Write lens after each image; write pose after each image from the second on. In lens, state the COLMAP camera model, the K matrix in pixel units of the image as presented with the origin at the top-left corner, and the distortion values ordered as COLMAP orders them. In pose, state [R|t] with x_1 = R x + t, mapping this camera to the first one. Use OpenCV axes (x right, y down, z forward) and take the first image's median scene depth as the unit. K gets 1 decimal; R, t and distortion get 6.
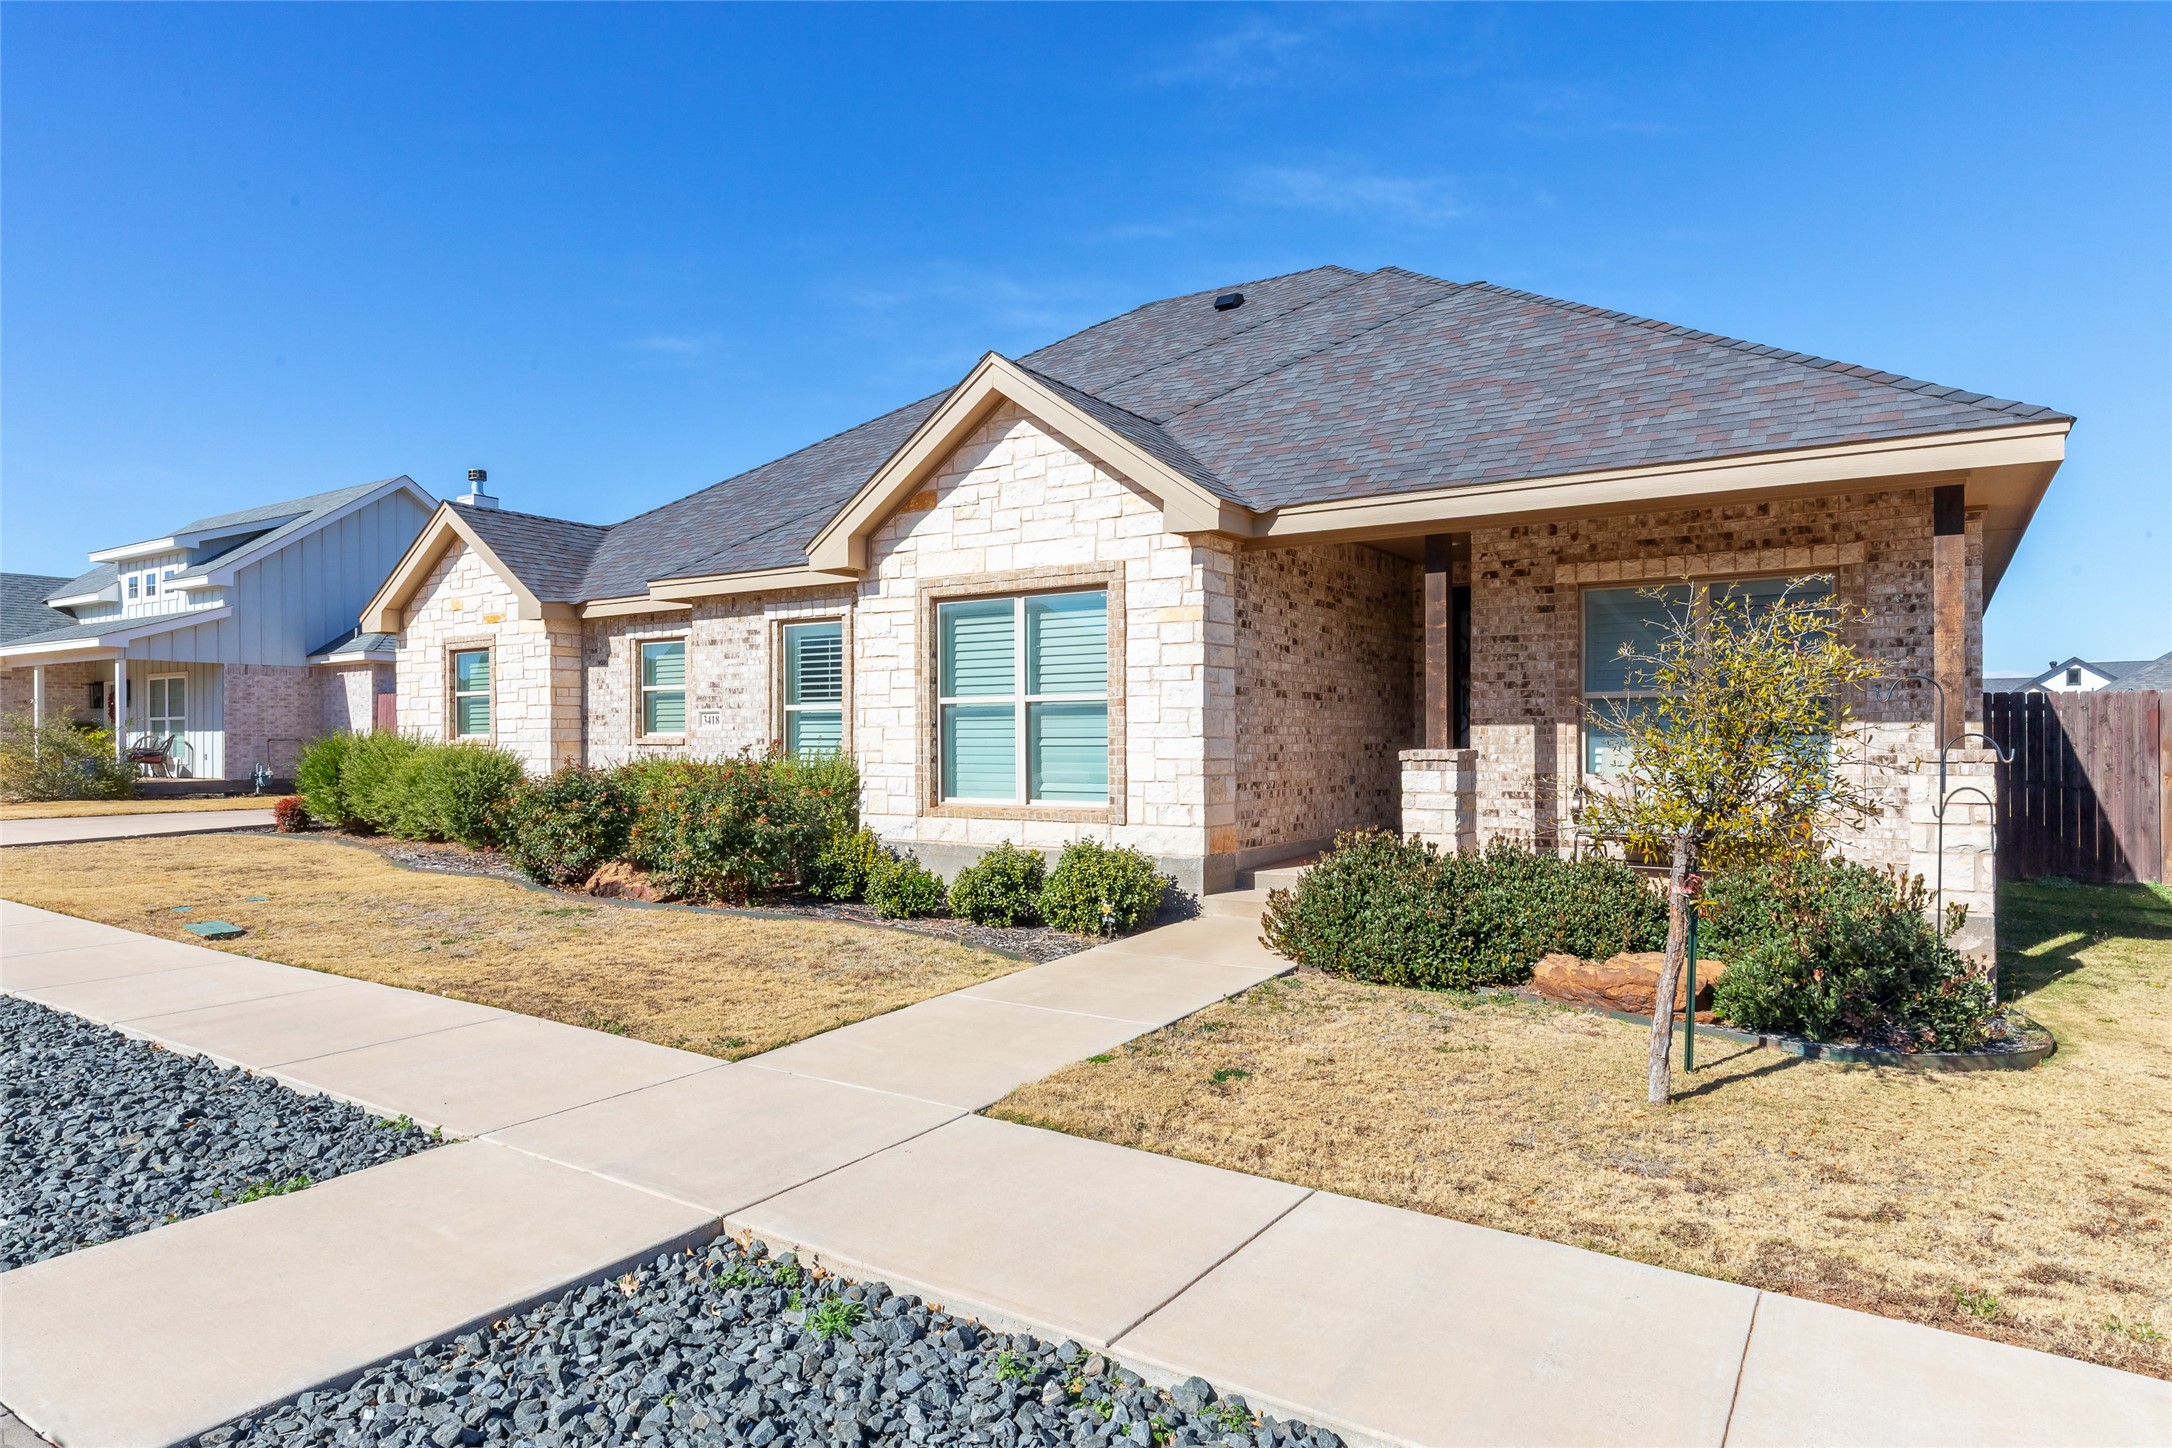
lens RADIAL K [[1276.9, 0, 1086.0], [0, 1276.9, 724.0], [0, 0, 1]] dist [0.004012, 0.000415]
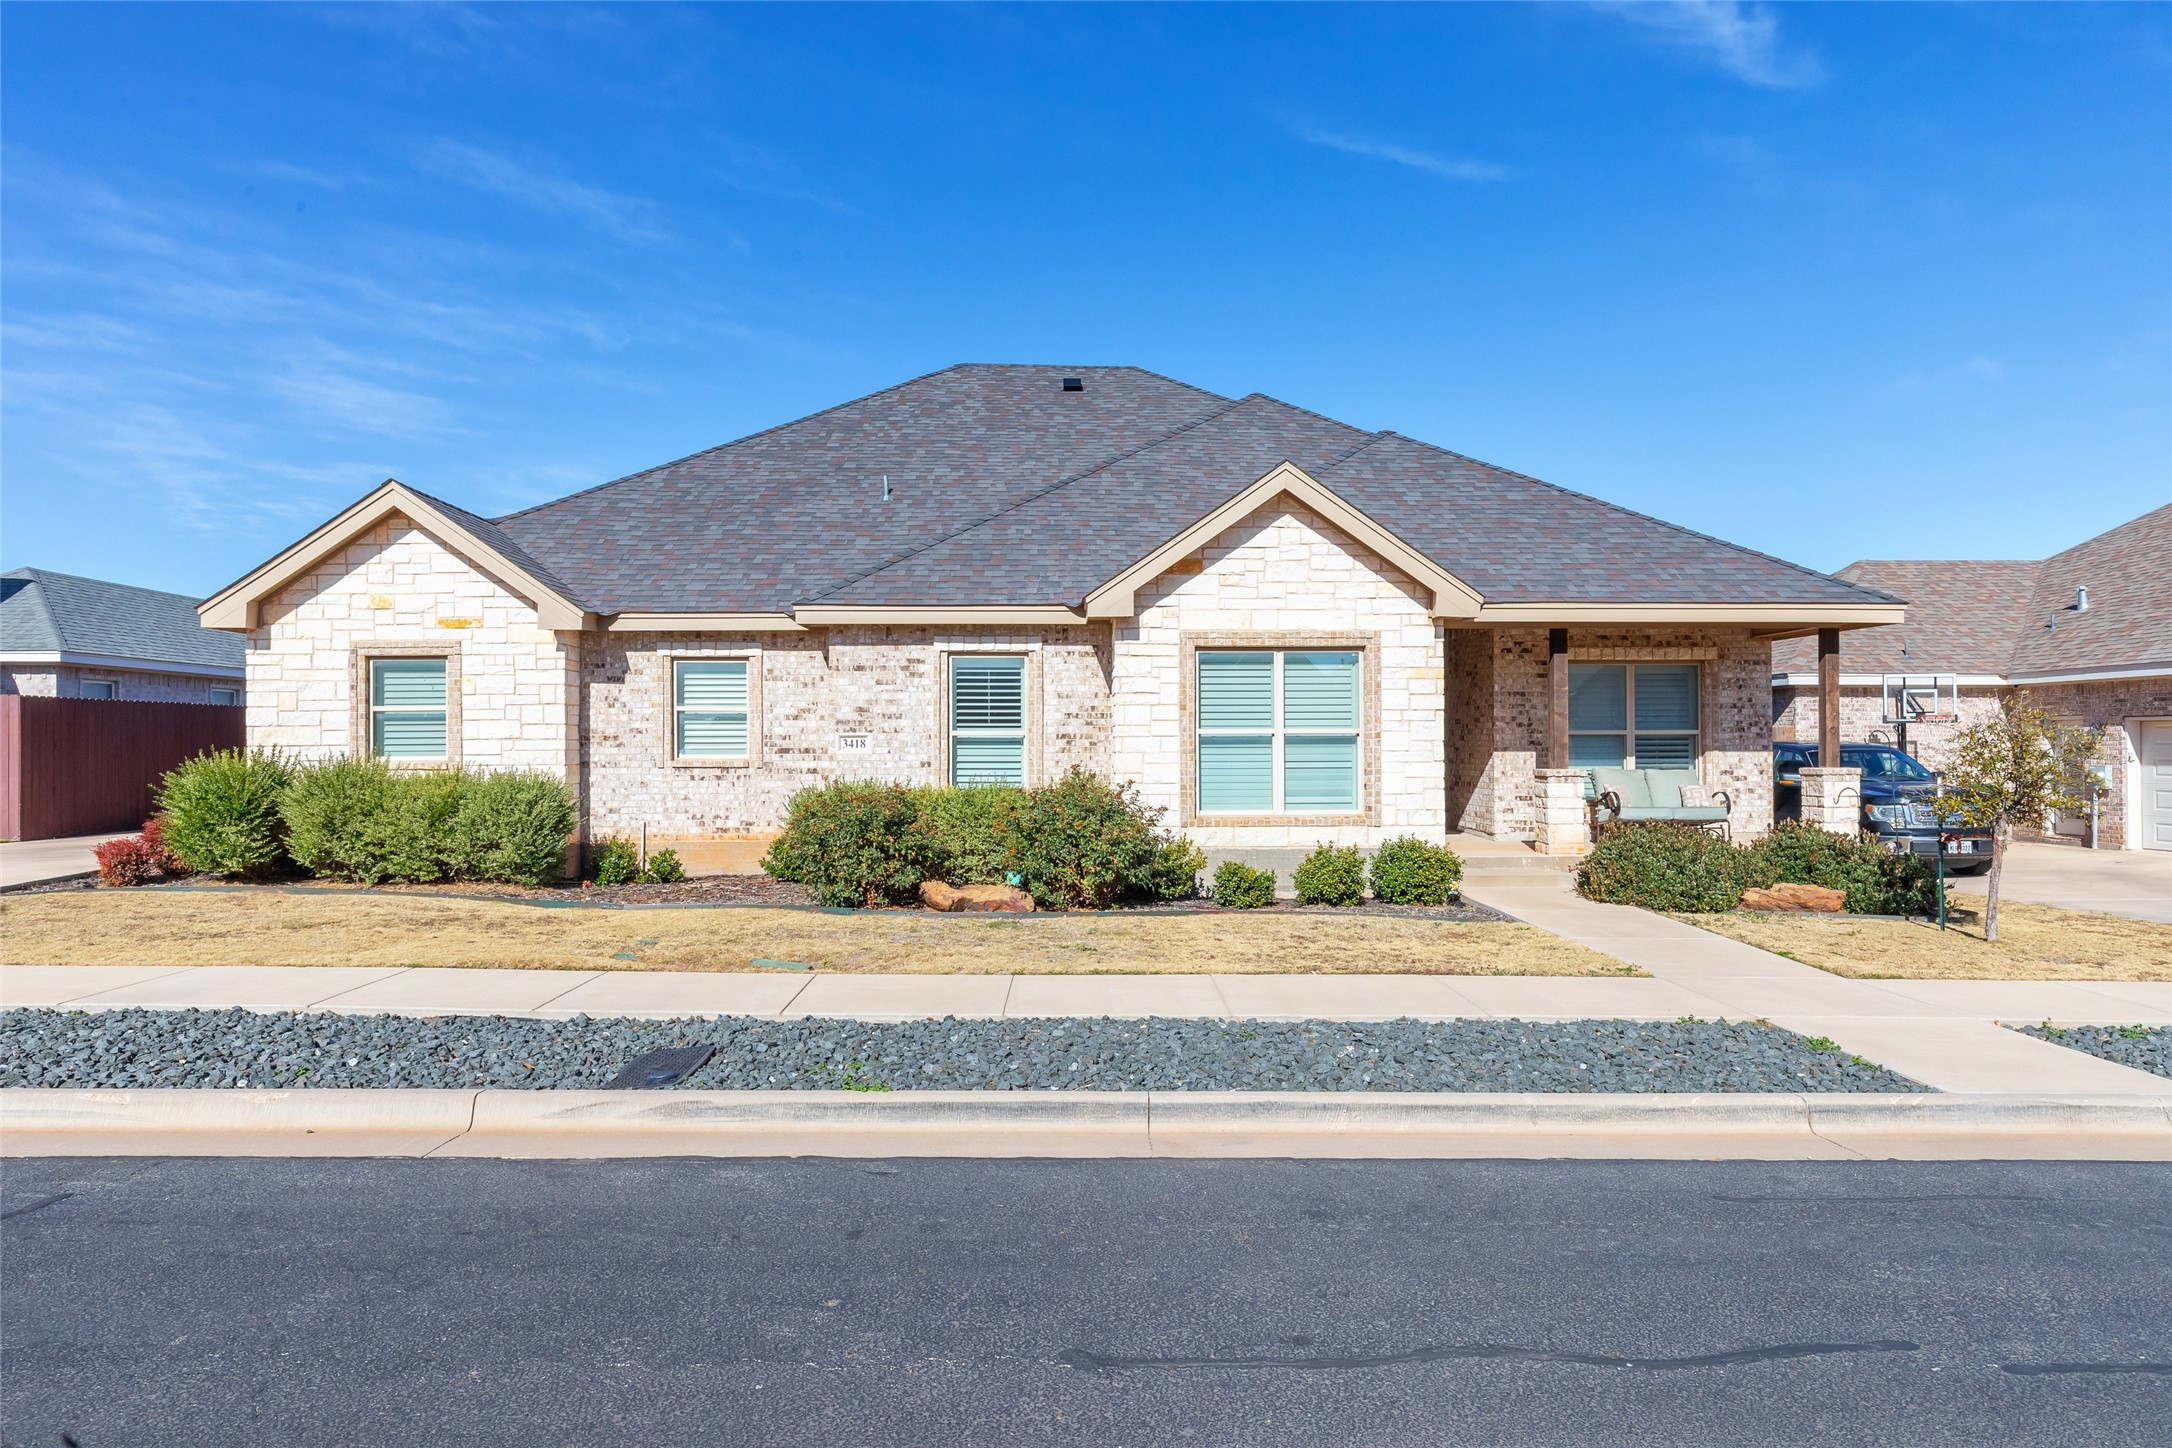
lens RADIAL K [[1276.9, 0, 1086.0], [0, 1276.9, 724.0], [0, 0, 1]] dist [0.004012, 0.000415]
pose [[0.817278, 0.012272, 0.576113, -0.901781], [-0.007214, 0.999913, -0.011066, -0.010851], [-0.576199, 0.004888, 0.817295, 0.064966]]
